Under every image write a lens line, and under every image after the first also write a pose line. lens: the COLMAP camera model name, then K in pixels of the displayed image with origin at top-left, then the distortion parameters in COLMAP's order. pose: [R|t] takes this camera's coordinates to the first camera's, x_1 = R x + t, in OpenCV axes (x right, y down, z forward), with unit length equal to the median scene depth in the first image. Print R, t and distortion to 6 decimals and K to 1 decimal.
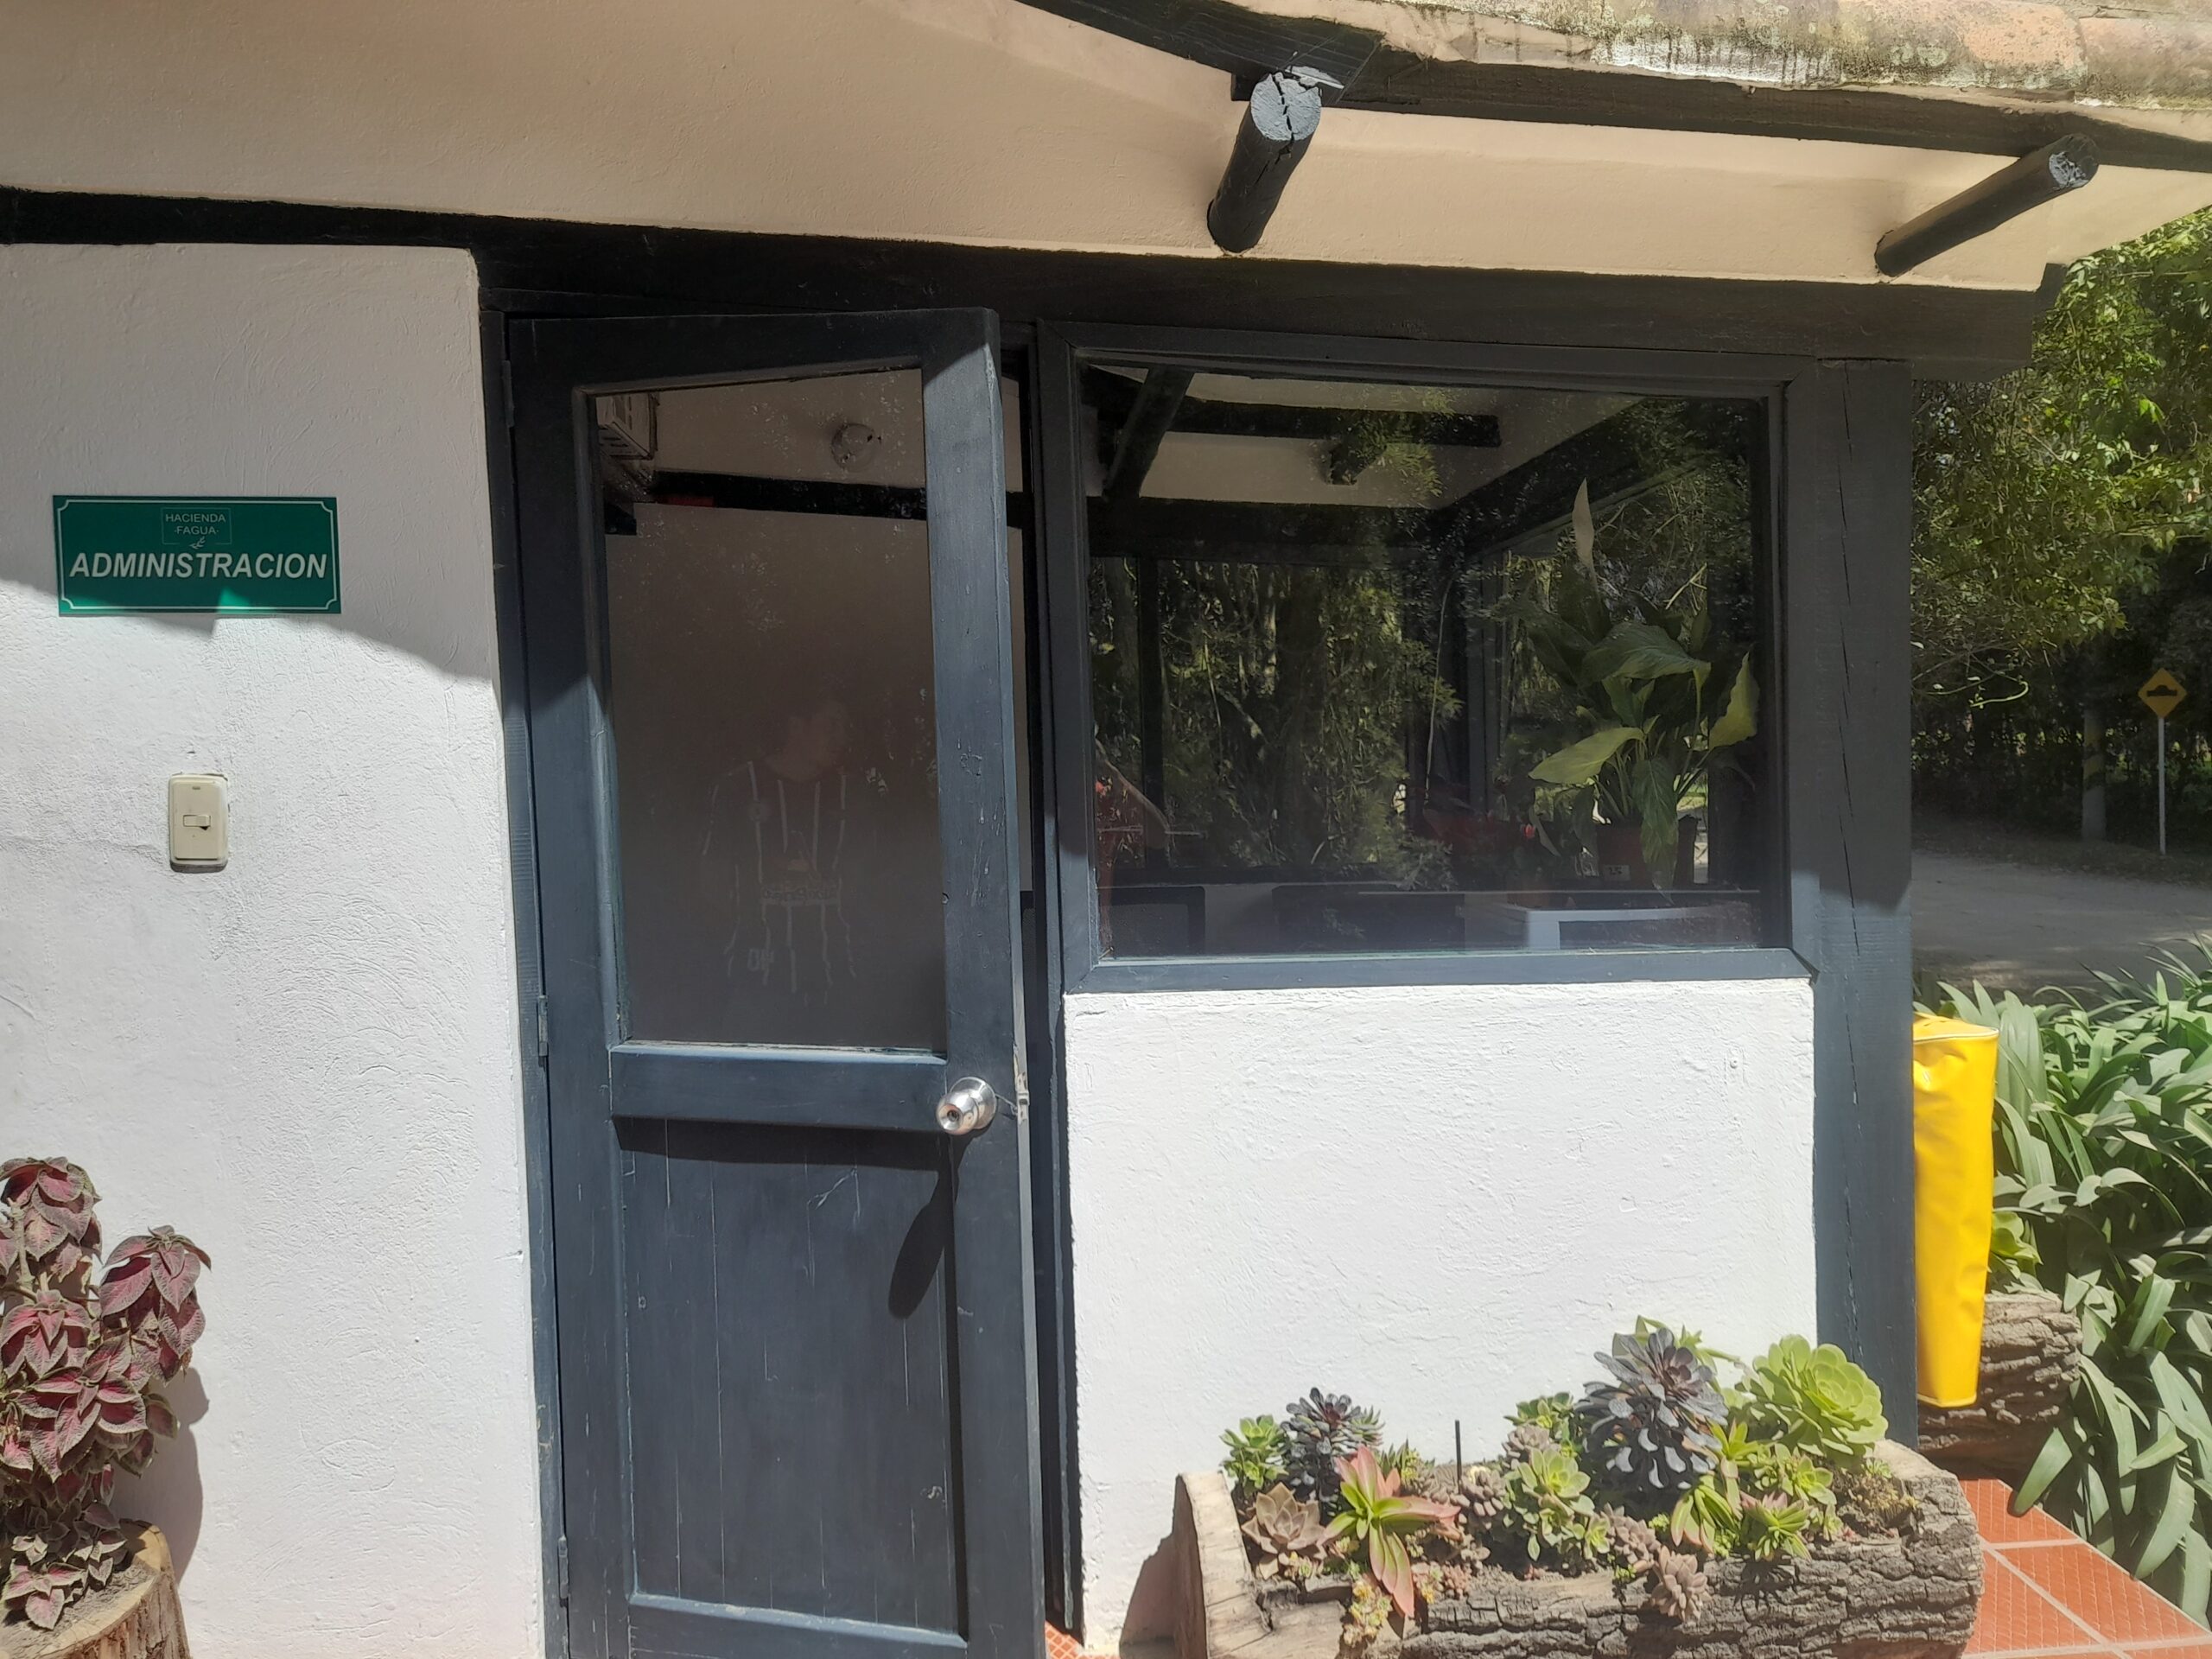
lens RADIAL K [[1599.8, 0, 1119.7], [0, 1599.8, 824.9], [0, 0, 1]] dist [0.066040, -0.060031]
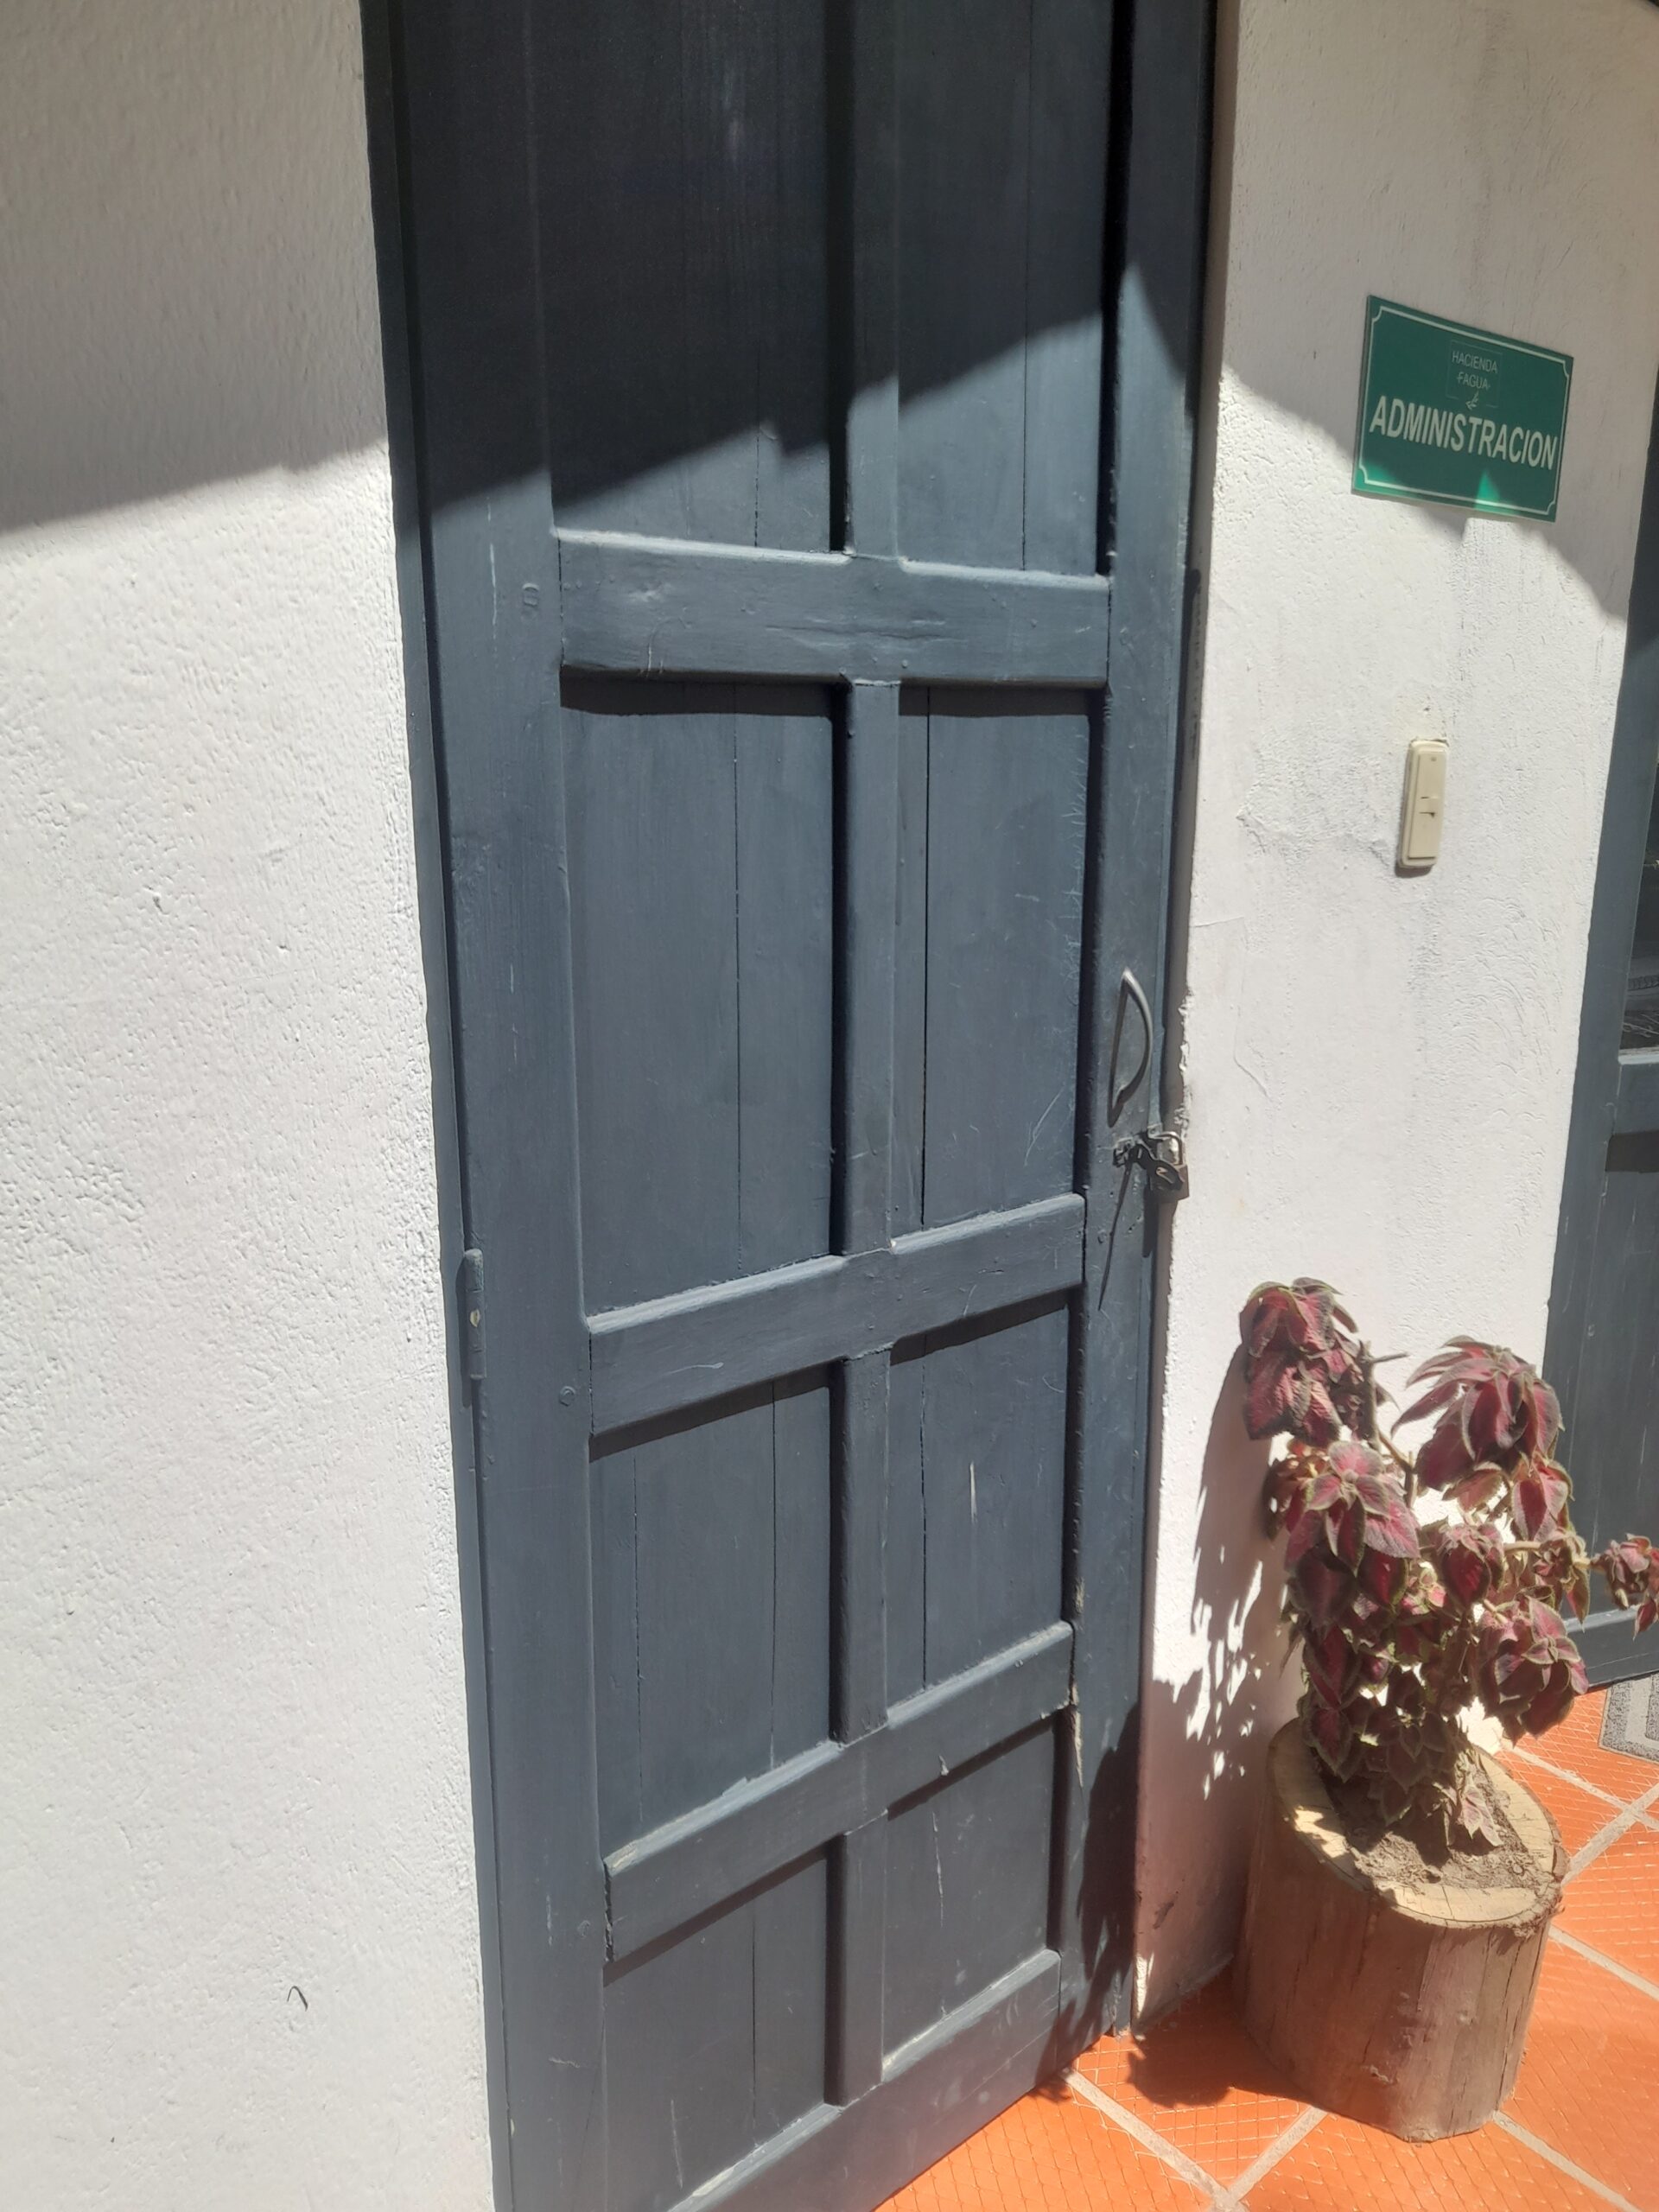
lens RADIAL K [[1626.5, 0, 829.5], [0, 1626.5, 1106.0], [0, 0, 1]] dist [0.097412, -0.124773]
pose [[0.808810, -0.114188, 0.576878, -1.238425], [0.006626, 0.982674, 0.185222, -0.008738], [-0.588033, -0.145987, 0.795553, 0.550437]]
